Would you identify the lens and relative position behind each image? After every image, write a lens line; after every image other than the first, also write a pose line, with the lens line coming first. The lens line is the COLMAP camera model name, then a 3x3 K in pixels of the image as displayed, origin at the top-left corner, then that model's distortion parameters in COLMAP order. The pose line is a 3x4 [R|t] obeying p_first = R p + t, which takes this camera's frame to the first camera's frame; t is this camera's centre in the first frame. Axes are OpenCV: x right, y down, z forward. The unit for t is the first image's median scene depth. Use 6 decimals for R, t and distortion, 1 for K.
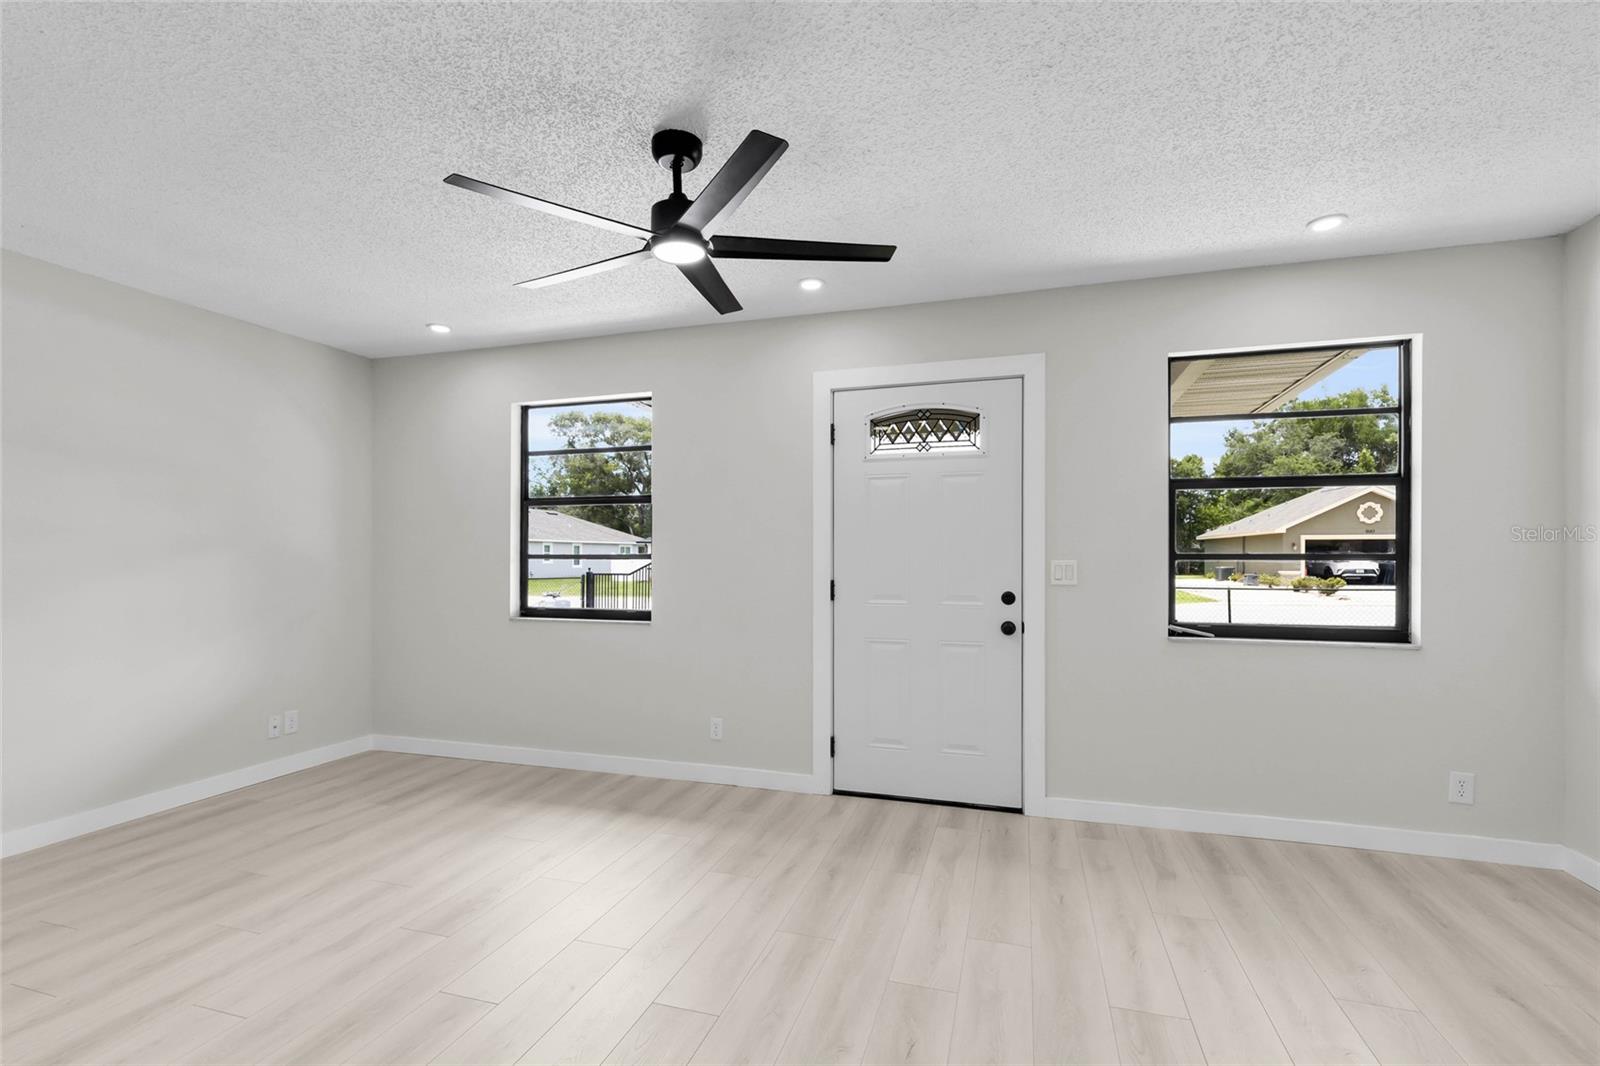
lens RADIAL K [[728.7, 0, 799.4], [0, 728.7, 559.9], [0, 0, 1]] dist [0.007566, 0.000230]
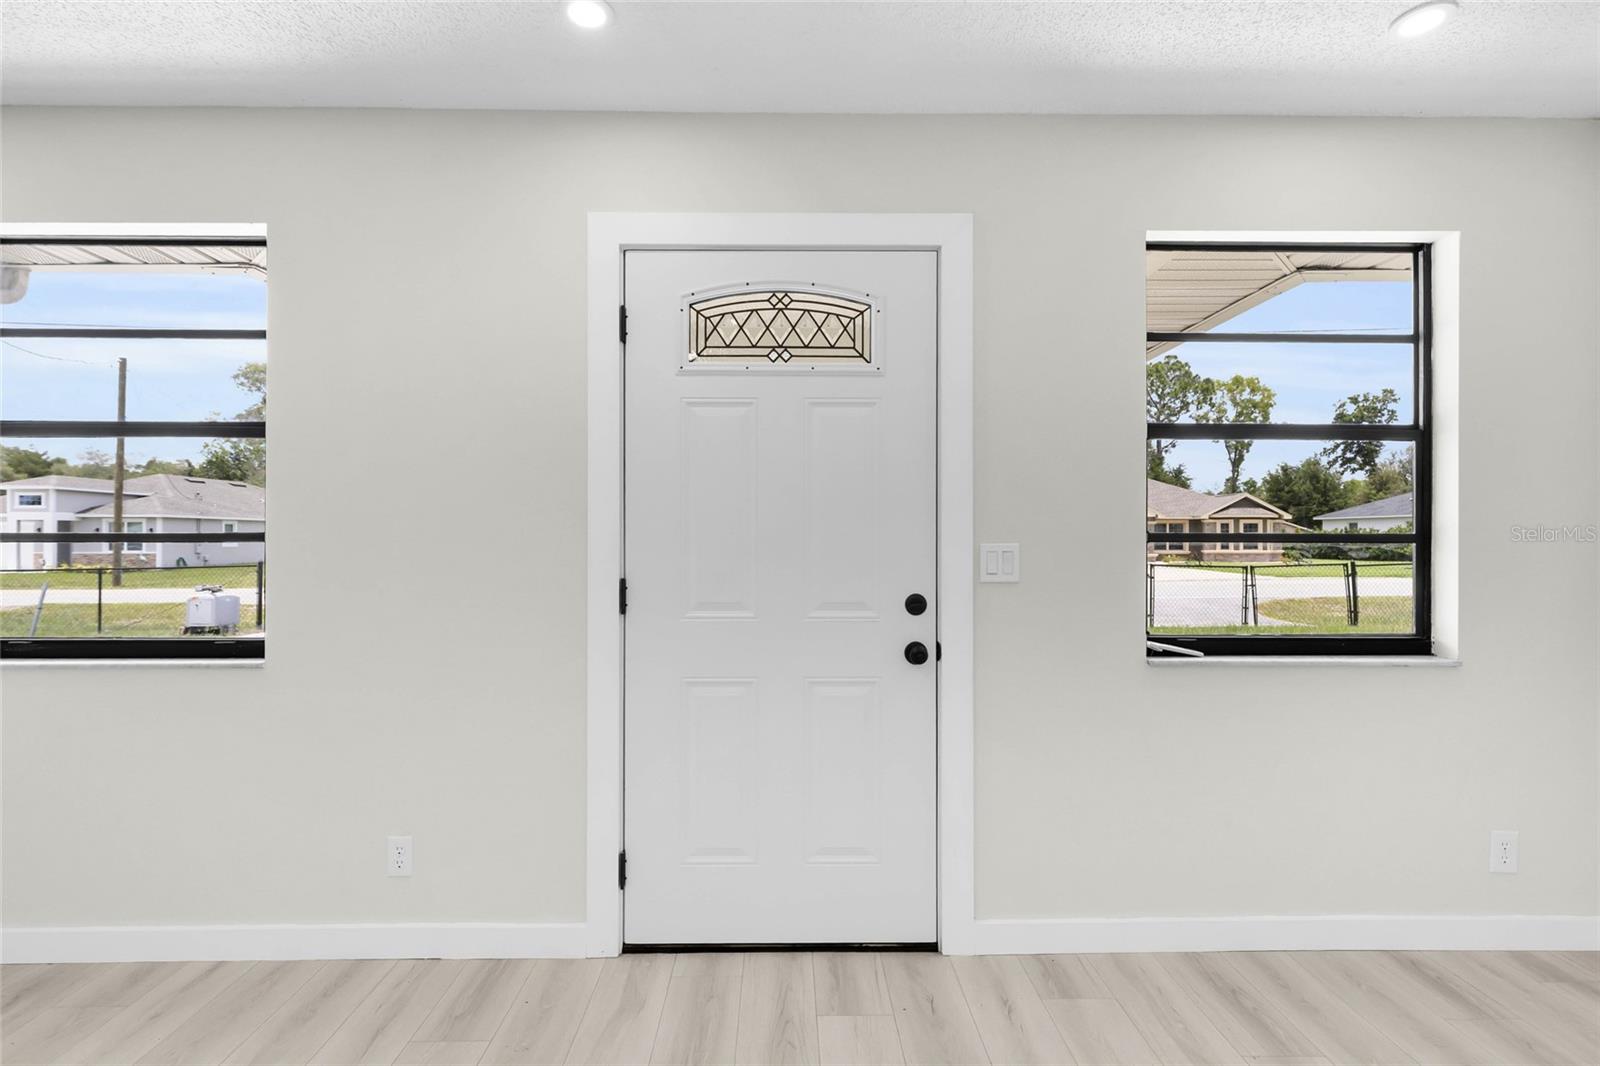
lens RADIAL K [[735.4, 0, 796.4], [0, 735.4, 537.5], [0, 0, 1]] dist [0.003415, 0.001018]
pose [[0.951369, 0.001233, 0.308051, -0.003045], [0.000640, 0.999982, -0.005979, -0.000798], [-0.308053, 0.005885, 0.951351, 0.438294]]
